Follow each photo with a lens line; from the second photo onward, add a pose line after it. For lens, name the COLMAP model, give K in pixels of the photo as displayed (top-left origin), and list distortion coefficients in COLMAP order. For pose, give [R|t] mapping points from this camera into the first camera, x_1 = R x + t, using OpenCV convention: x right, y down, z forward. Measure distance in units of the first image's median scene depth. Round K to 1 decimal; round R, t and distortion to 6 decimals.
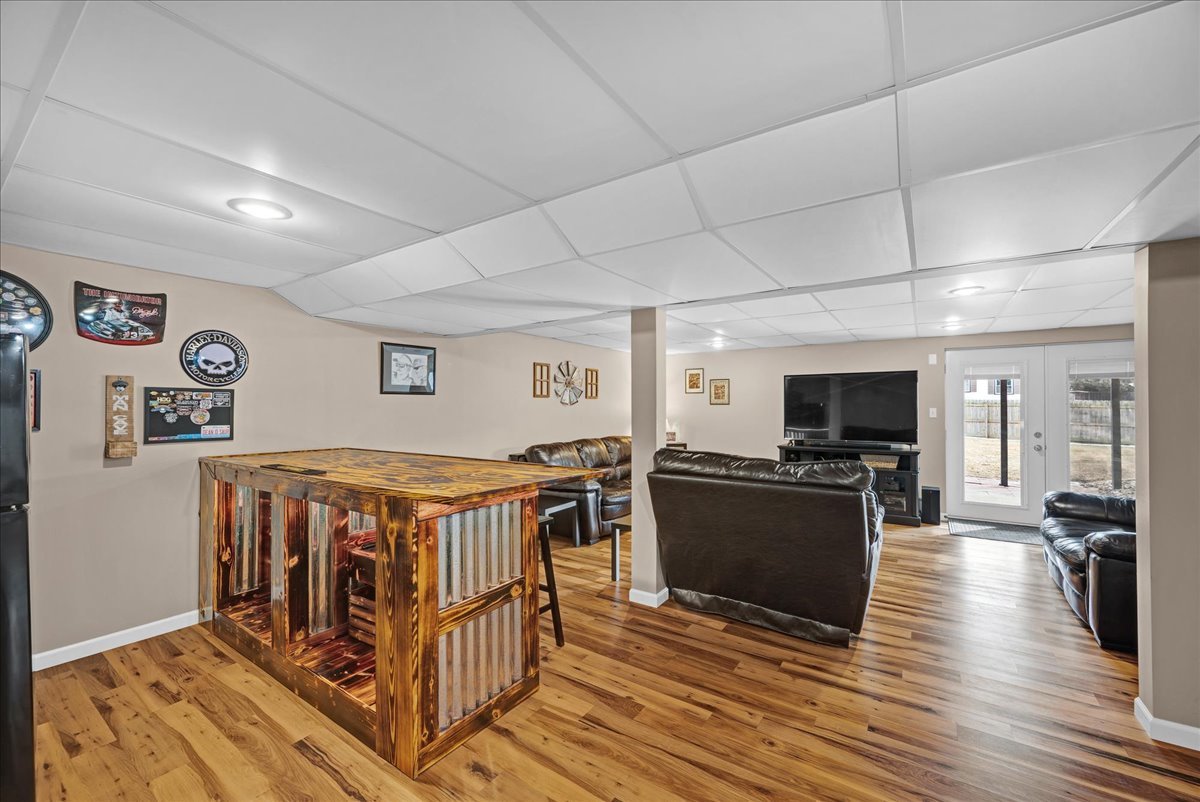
lens RADIAL K [[481.0, 0, 595.7], [0, 481.0, 403.6], [0, 0, 1]] dist [0.001213, 0.000230]
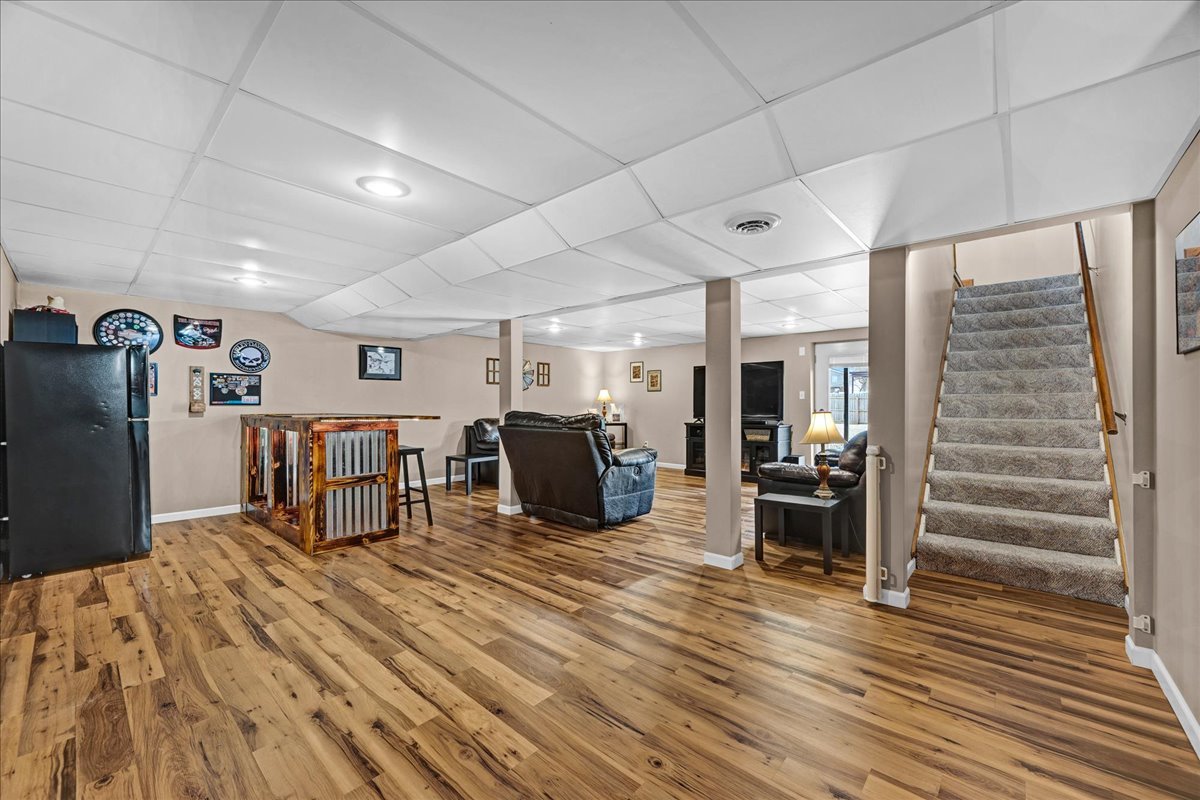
lens RADIAL K [[481.0, 0, 601.7], [0, 481.0, 402.1], [0, 0, 1]] dist [0.001213, 0.000230]
pose [[0.991823, 0.000461, -0.127617, 0.697237], [-0.000265, 0.999999, 0.001550, 0.068871], [0.127618, -0.001504, 0.991822, -0.554470]]
